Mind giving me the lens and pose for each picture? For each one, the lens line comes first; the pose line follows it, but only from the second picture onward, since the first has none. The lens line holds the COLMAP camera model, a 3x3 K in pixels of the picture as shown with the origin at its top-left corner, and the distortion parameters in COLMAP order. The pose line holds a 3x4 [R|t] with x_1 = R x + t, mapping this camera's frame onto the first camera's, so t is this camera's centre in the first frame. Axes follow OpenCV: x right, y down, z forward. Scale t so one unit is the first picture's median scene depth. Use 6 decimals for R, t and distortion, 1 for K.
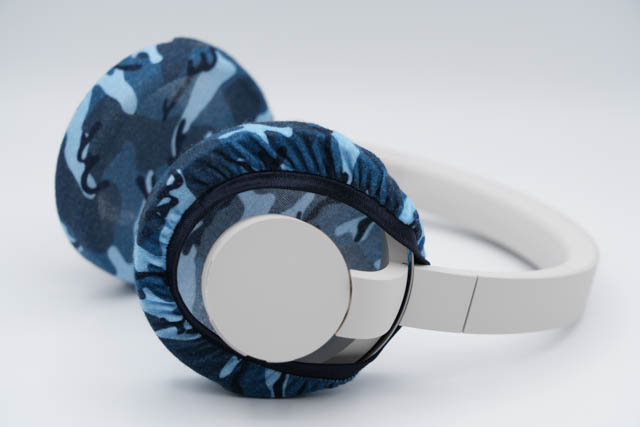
lens RADIAL K [[1507.8, 0, 320.0], [0, 1507.8, 213.5], [0, 0, 1]] dist [0.455815, 0.118470]
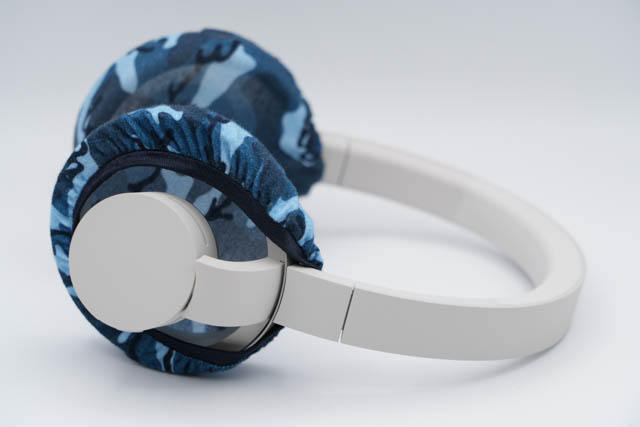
lens RADIAL K [[1507.8, 0, 320.0], [0, 1507.8, 213.5], [0, 0, 1]] dist [0.455815, 0.118470]
pose [[0.891841, 0.145528, -0.428301, 0.520131], [-0.157856, 0.987439, 0.006811, -0.009948], [0.423912, 0.061536, 0.903610, 0.099836]]
